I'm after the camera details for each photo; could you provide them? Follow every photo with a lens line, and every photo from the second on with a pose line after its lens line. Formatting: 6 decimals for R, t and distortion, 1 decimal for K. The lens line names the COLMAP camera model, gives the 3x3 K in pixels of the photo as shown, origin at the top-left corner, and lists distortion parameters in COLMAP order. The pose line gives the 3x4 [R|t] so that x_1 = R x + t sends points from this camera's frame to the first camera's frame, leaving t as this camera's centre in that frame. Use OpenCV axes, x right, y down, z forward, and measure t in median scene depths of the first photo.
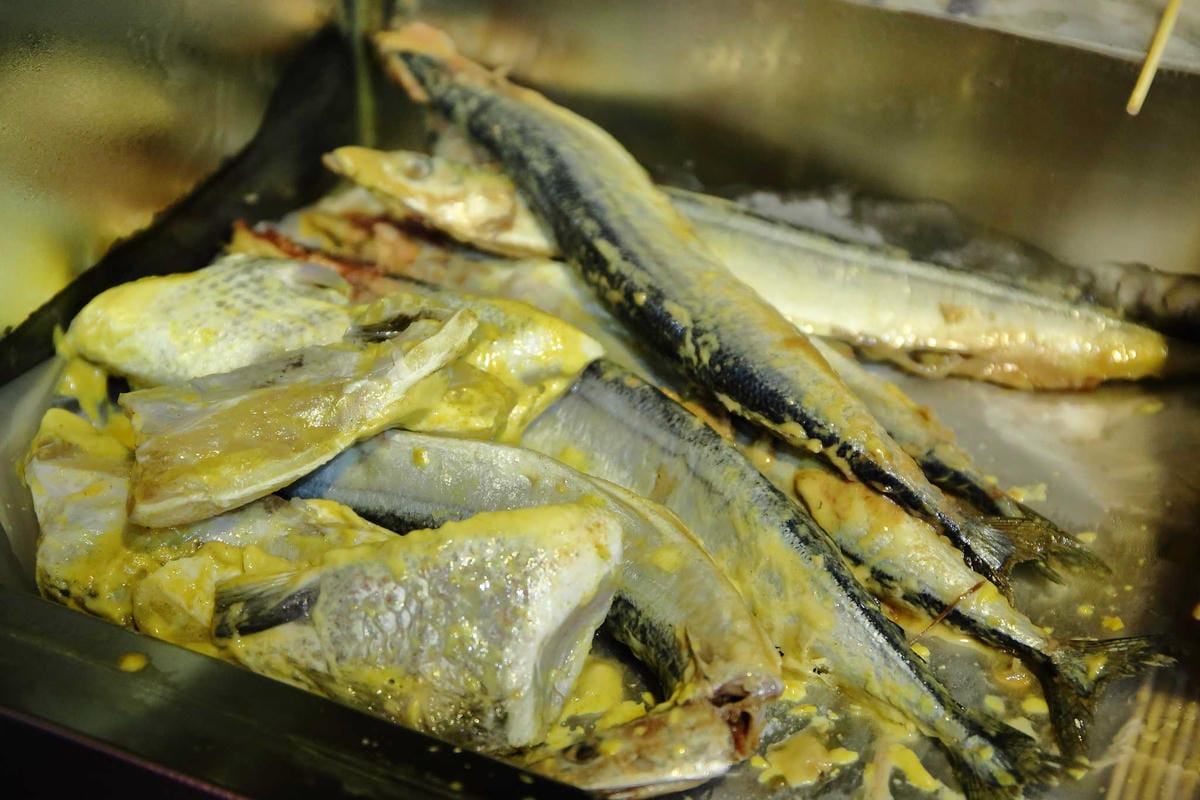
lens RADIAL K [[1981.2, 0, 600.0], [0, 1981.2, 400.0], [0, 0, 1]] dist [0.055850, 0.040874]
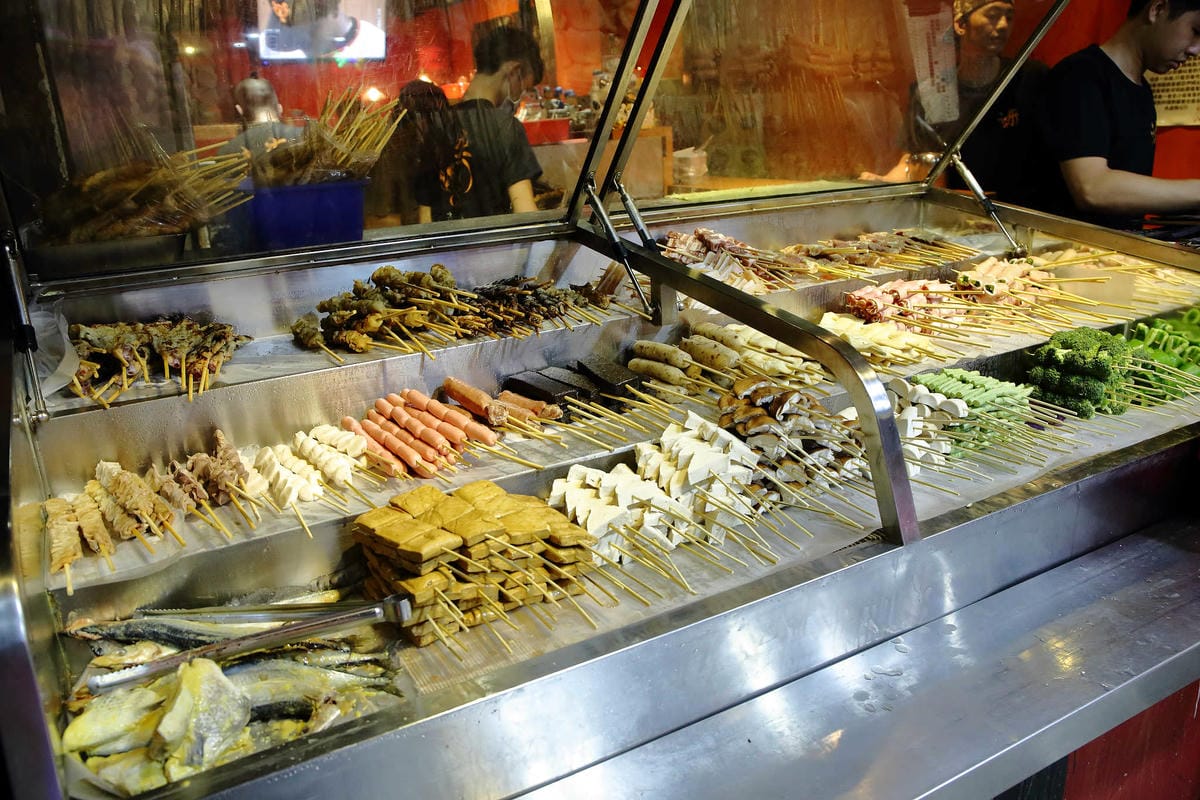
lens RADIAL K [[993.0, 0, 600.0], [0, 993.0, 400.0], [0, 0, 1]] dist [-0.157403, 0.198565]
pose [[0.576153, -0.303082, 0.759071, -0.797145], [0.516816, 0.854573, -0.051061, 0.014988], [-0.633205, 0.421719, 0.649002, -0.750257]]
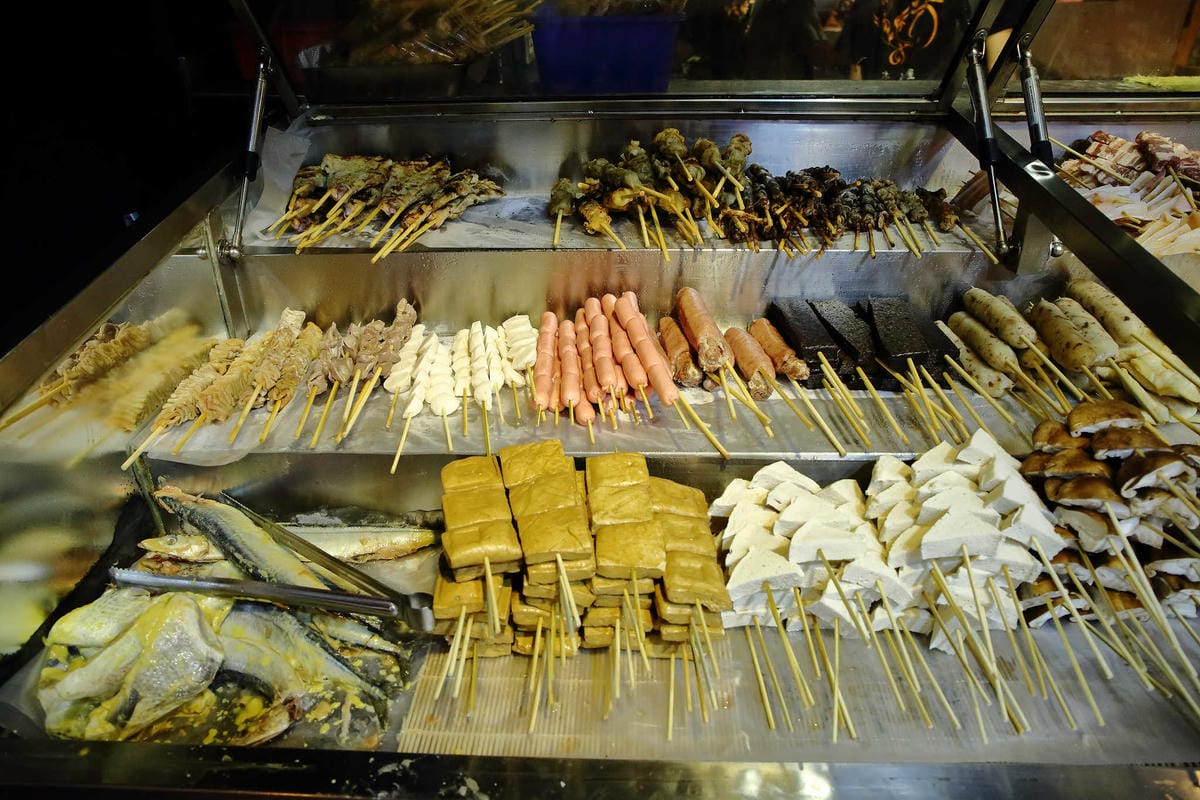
lens RADIAL K [[812.3, 0, 600.0], [0, 812.3, 400.0], [0, 0, 1]] dist [-0.107971, 0.081906]
pose [[0.928078, -0.227893, 0.294509, 0.222989], [0.258011, 0.963797, -0.067270, -0.085185], [-0.268517, 0.138418, 0.953278, -0.346423]]
